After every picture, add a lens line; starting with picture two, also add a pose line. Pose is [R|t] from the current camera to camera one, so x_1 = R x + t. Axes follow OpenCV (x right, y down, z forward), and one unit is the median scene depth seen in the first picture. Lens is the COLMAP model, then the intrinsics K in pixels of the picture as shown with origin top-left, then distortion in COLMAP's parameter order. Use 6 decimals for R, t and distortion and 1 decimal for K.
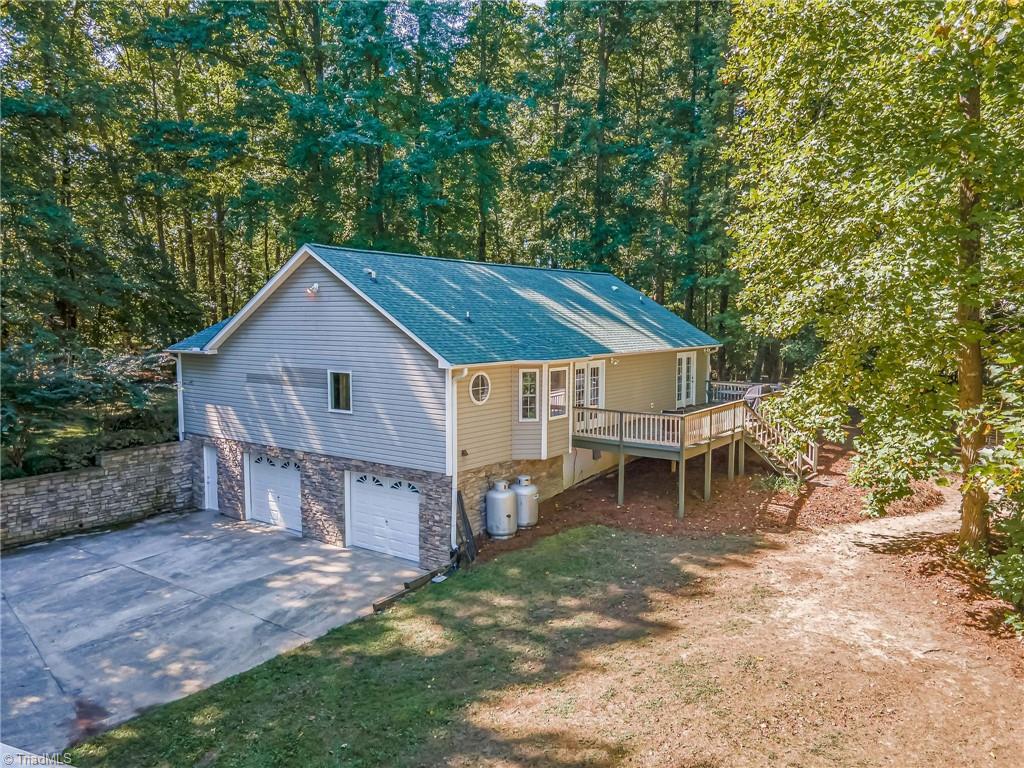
lens RADIAL K [[710.7, 0, 512.0], [0, 710.7, 384.0], [0, 0, 1]] dist [0.028865, 0.001419]
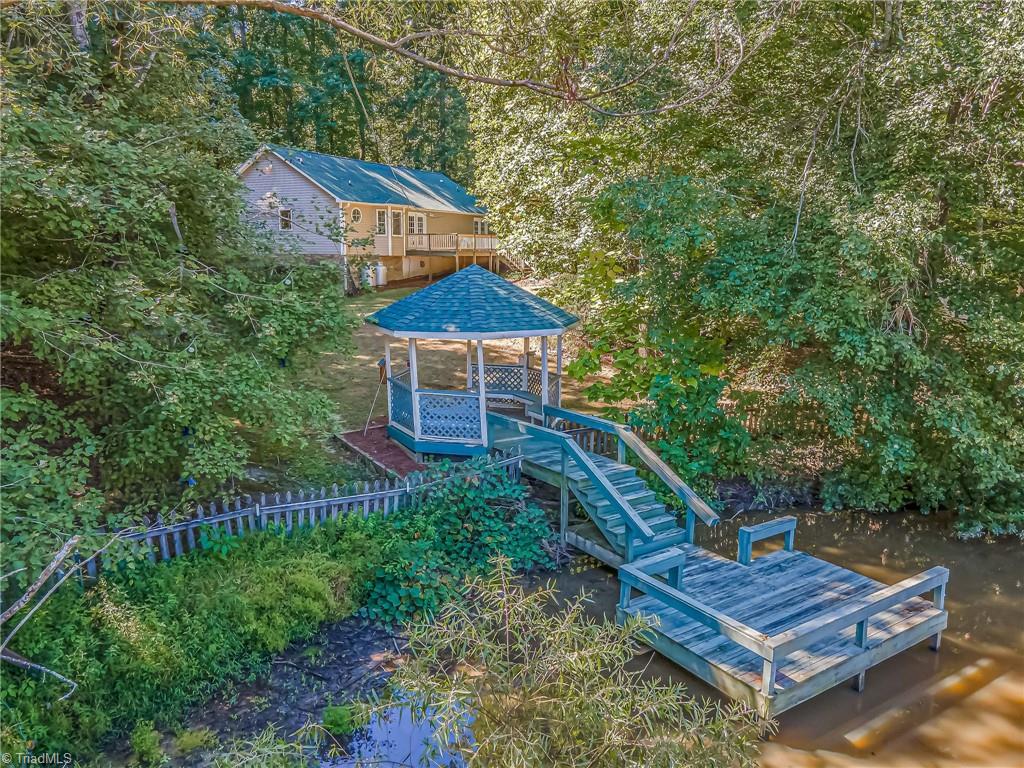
lens RADIAL K [[710.7, 0, 512.0], [0, 710.7, 384.0], [0, 0, 1]] dist [0.028865, 0.001419]
pose [[0.989537, -0.016984, 0.143278, 0.088637], [0.004641, 0.996281, 0.086044, 0.289378], [-0.144206, -0.084479, 0.985935, -1.057002]]
